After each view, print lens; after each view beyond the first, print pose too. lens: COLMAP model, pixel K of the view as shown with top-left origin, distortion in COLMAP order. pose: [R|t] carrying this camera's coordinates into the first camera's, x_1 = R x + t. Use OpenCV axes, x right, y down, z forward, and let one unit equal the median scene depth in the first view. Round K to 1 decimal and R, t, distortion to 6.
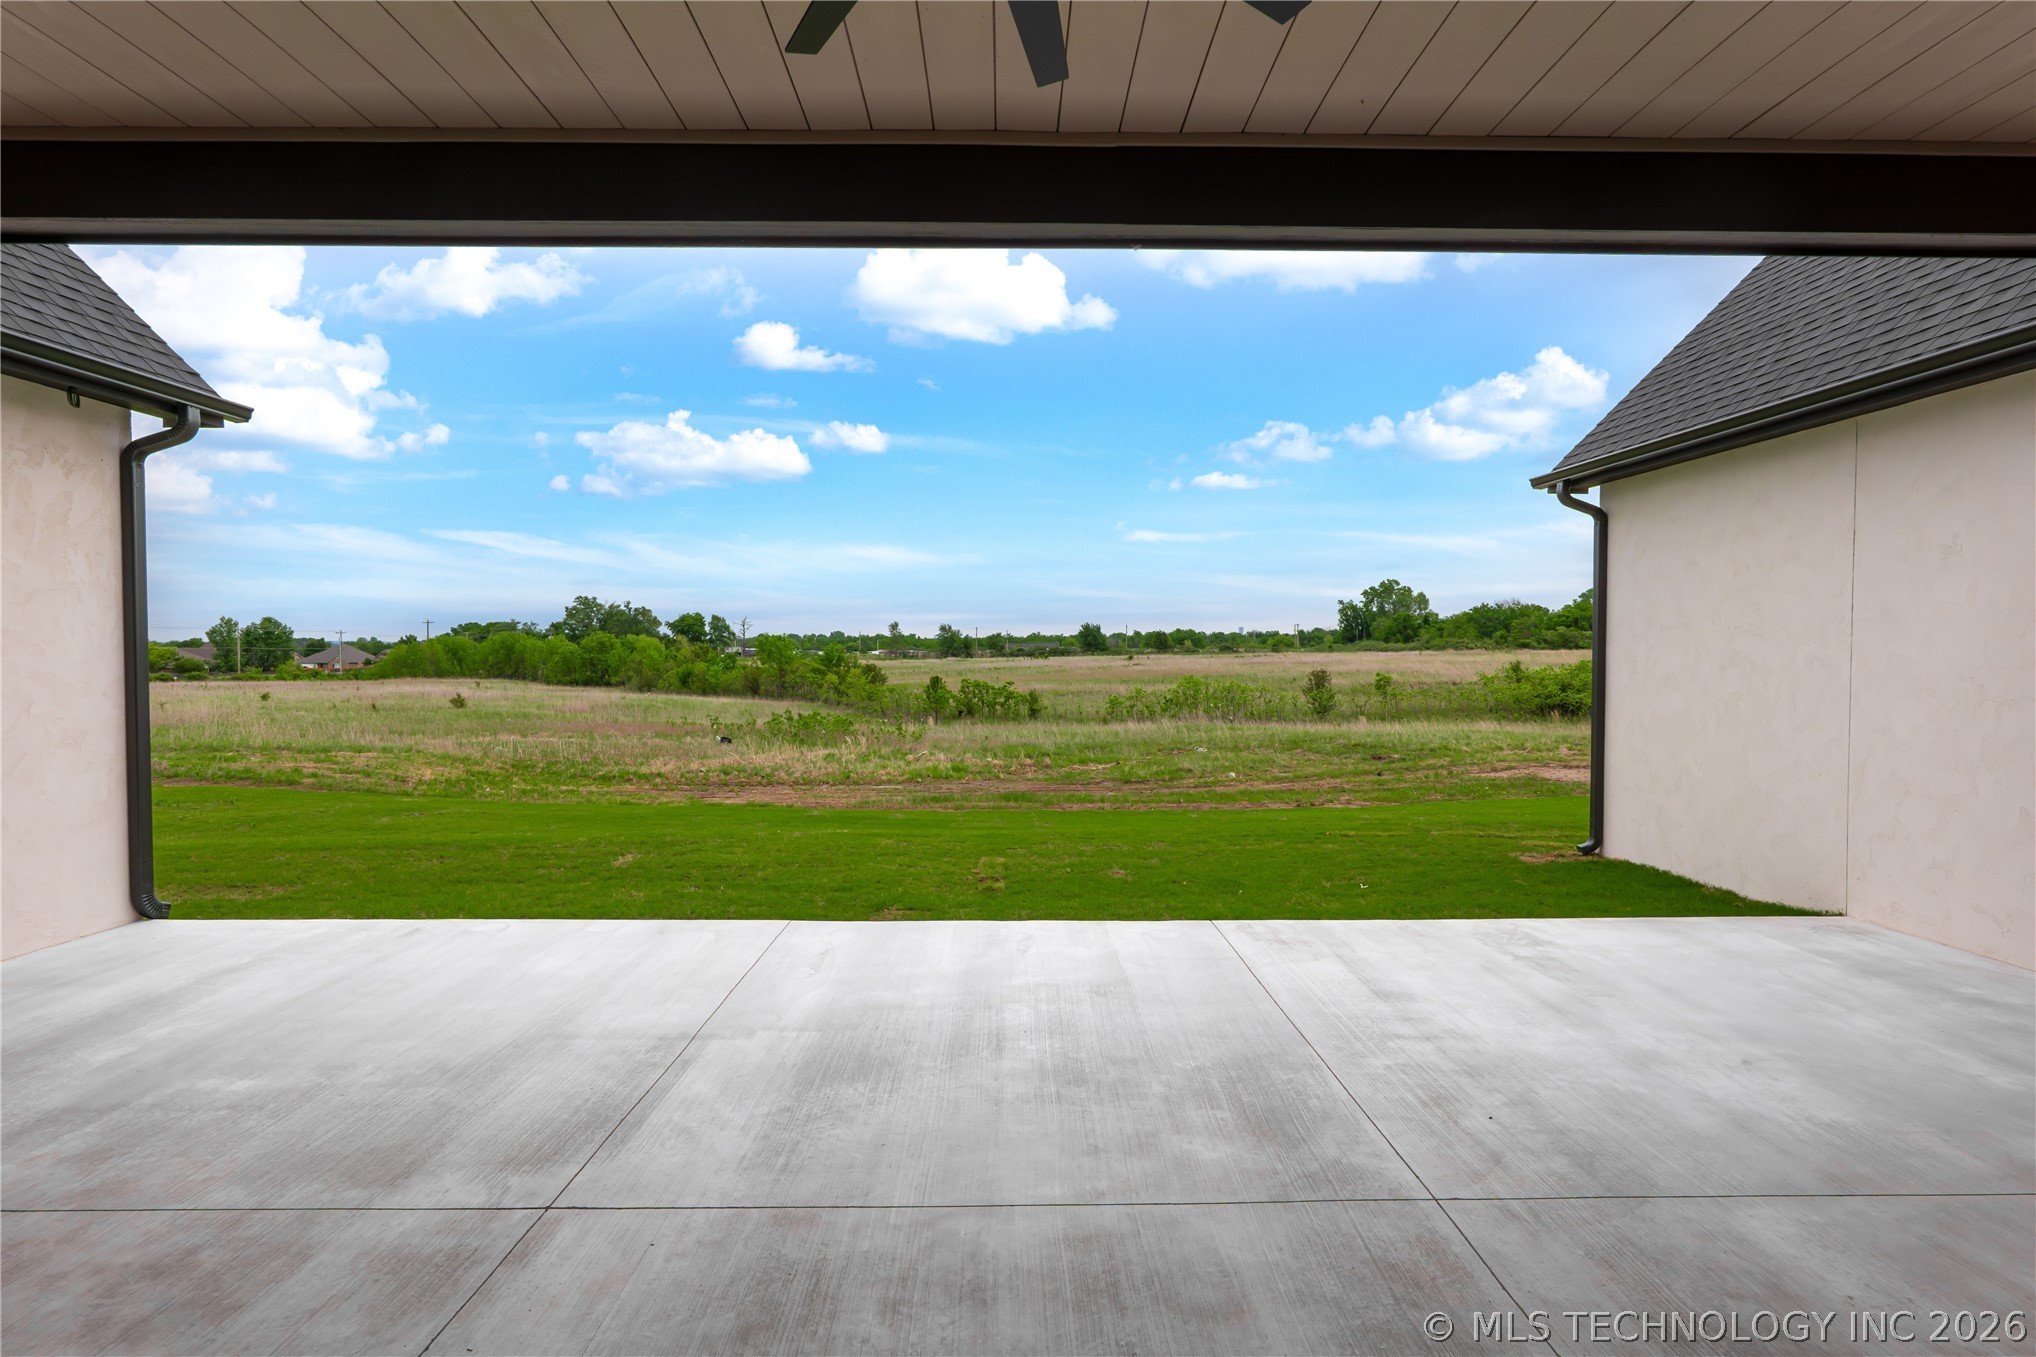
lens RADIAL K [[1086.1, 0, 1018.0], [0, 1086.1, 678.5], [0, 0, 1]] dist [-0.019972, 0.011130]
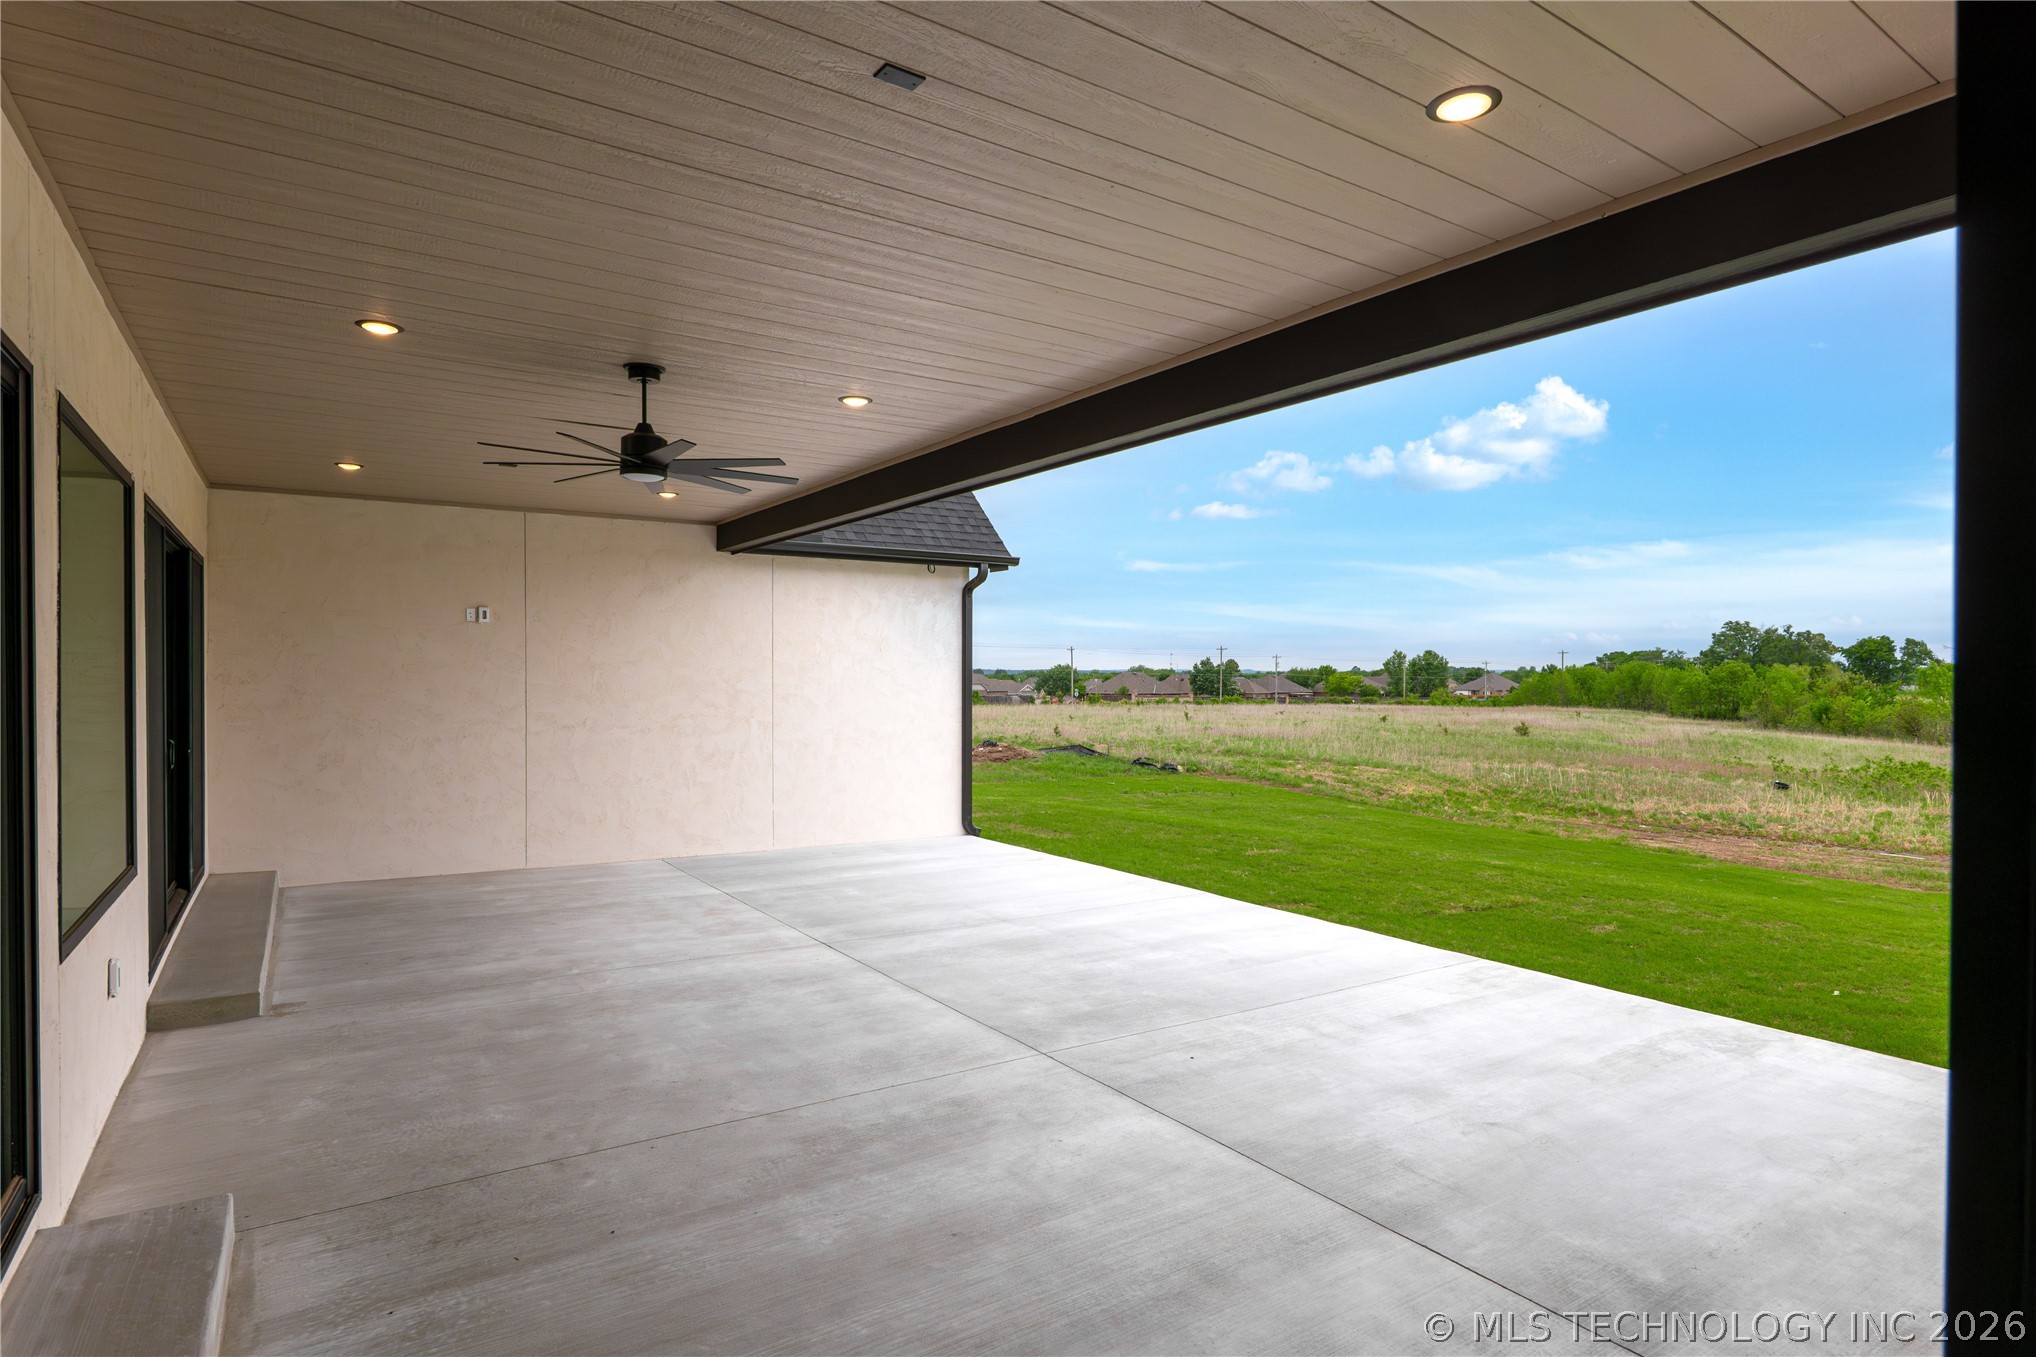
lens RADIAL K [[1074.2, 0, 1024.4], [0, 1074.2, 677.9], [0, 0, 1]] dist [-0.024098, 0.012601]
pose [[0.550841, 0.002879, -0.834605, 0.926434], [-0.025295, 0.999592, -0.013247, -0.033409], [0.834227, 0.028408, 0.550689, 0.037535]]
